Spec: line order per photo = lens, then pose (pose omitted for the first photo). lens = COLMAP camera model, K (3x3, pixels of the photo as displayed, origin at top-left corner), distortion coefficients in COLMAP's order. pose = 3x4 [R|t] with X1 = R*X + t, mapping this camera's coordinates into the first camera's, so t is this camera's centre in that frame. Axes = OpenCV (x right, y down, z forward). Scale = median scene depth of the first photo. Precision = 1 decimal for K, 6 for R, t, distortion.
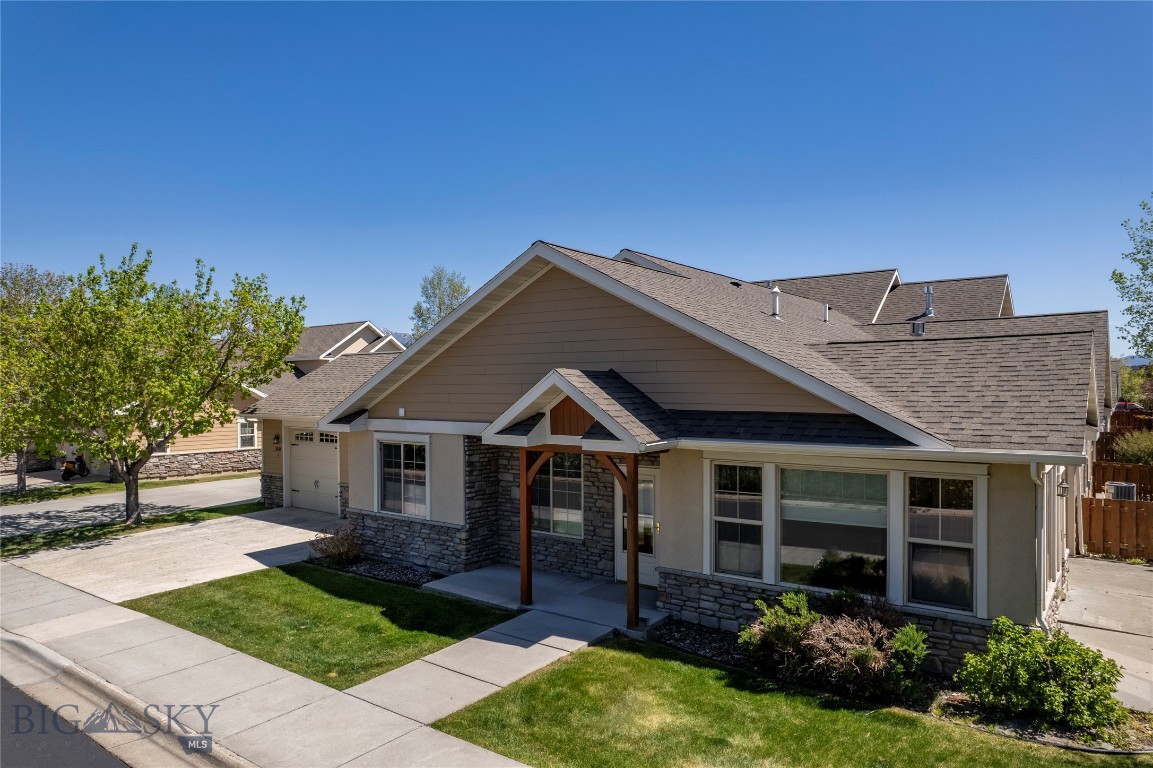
lens RADIAL K [[734.5, 0, 583.1], [0, 734.5, 389.8], [0, 0, 1]] dist [-0.077951, 0.067924]
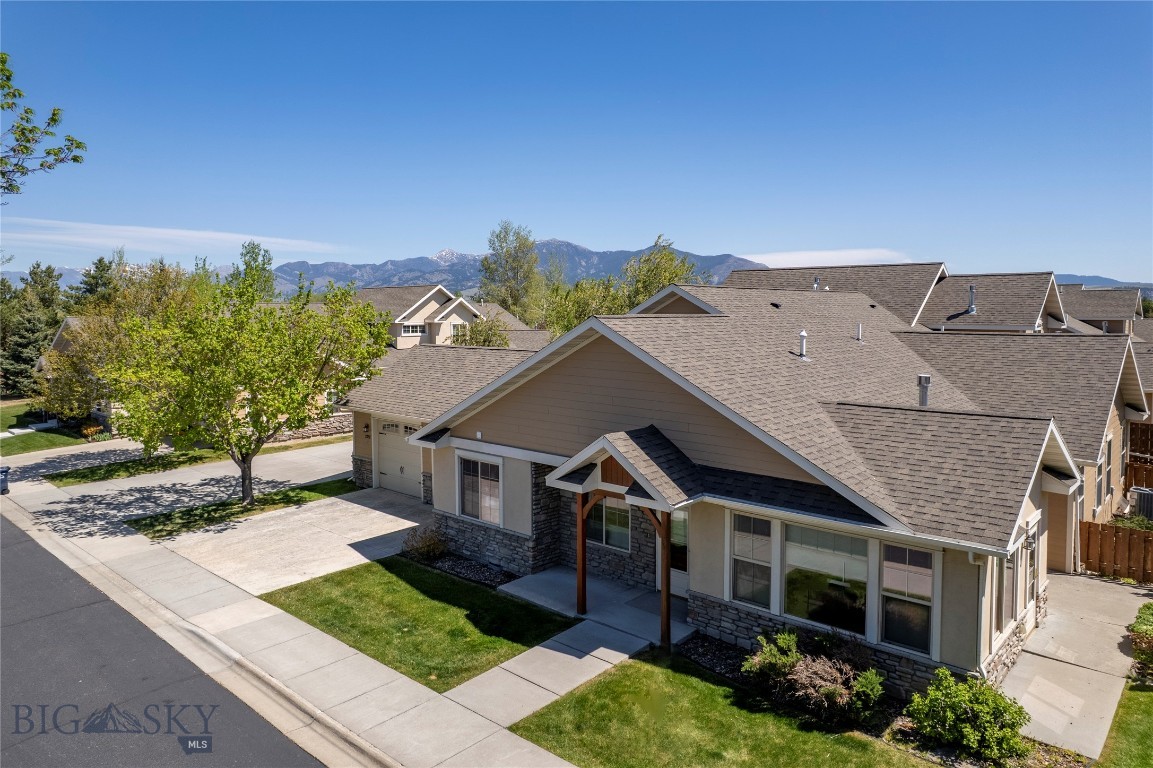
lens RADIAL K [[751.6, 0, 585.4], [0, 751.6, 342.8], [0, 0, 1]] dist [-0.066407, 0.046704]
pose [[0.996194, 0.005519, -0.086986, 0.039087], [-0.002044, 0.999198, 0.039979, -0.234840], [0.087137, -0.039649, 0.995407, -0.259178]]
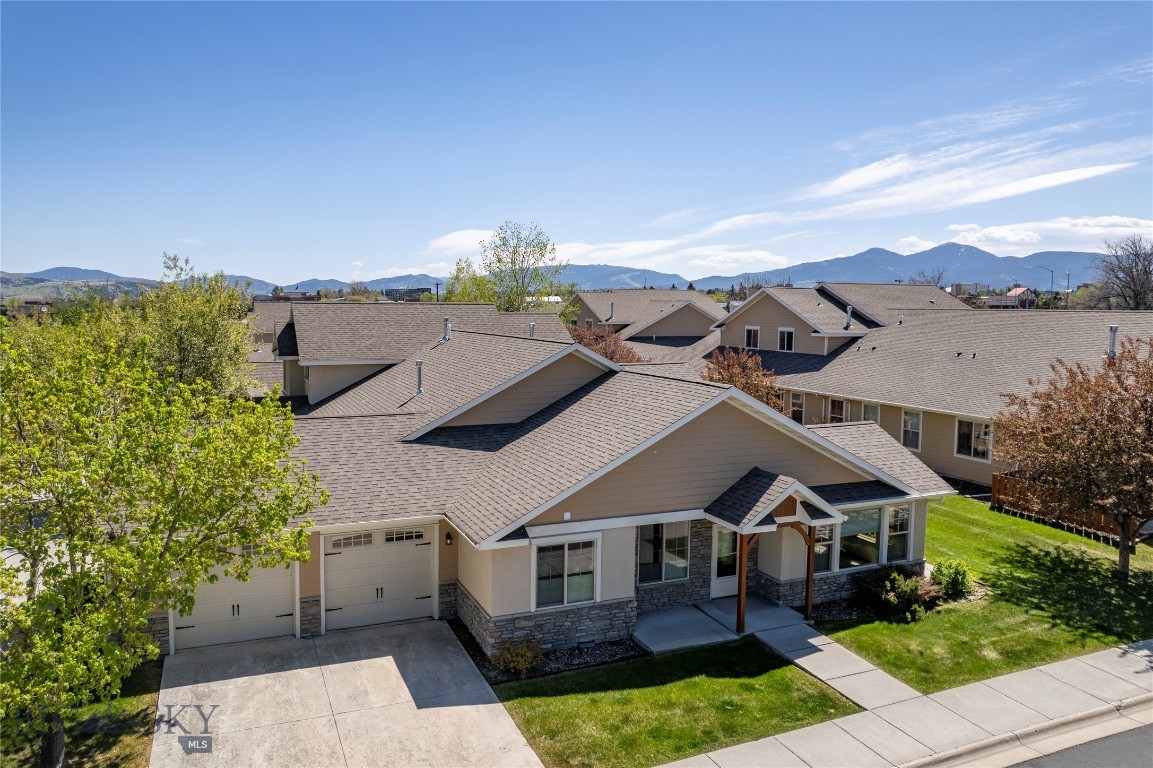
lens RADIAL K [[750.4, 0, 500.6], [0, 750.4, 356.9], [0, 0, 1]] dist [-0.048676, 0.016284]
pose [[0.550775, -0.044590, 0.833462, -1.757752], [-0.005905, 0.998339, 0.057313, -0.390624], [-0.834633, -0.036488, 0.549596, 0.655897]]
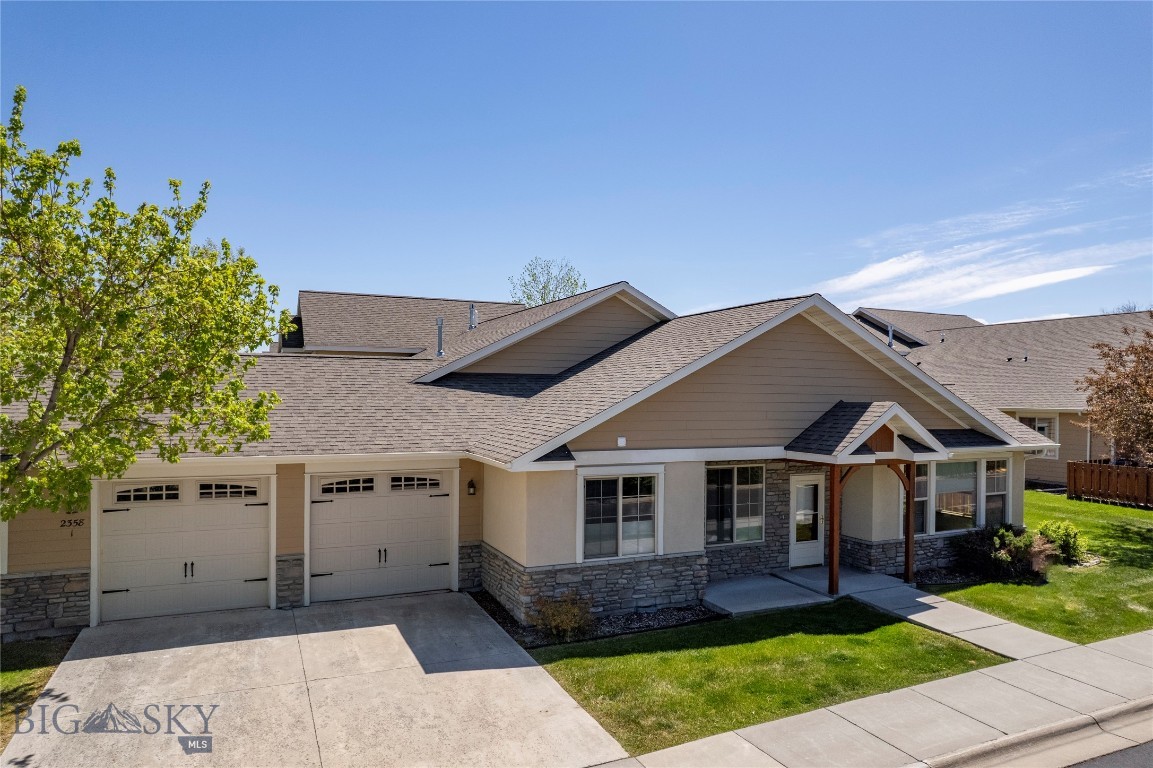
lens RADIAL K [[734.5, 0, 583.1], [0, 734.5, 389.8], [0, 0, 1]] dist [-0.077951, 0.067924]
pose [[0.486866, 0.017803, 0.873295, -1.479395], [-0.008186, 0.999841, -0.015819, -0.025319], [-0.873439, 0.000553, 0.486934, 0.856574]]
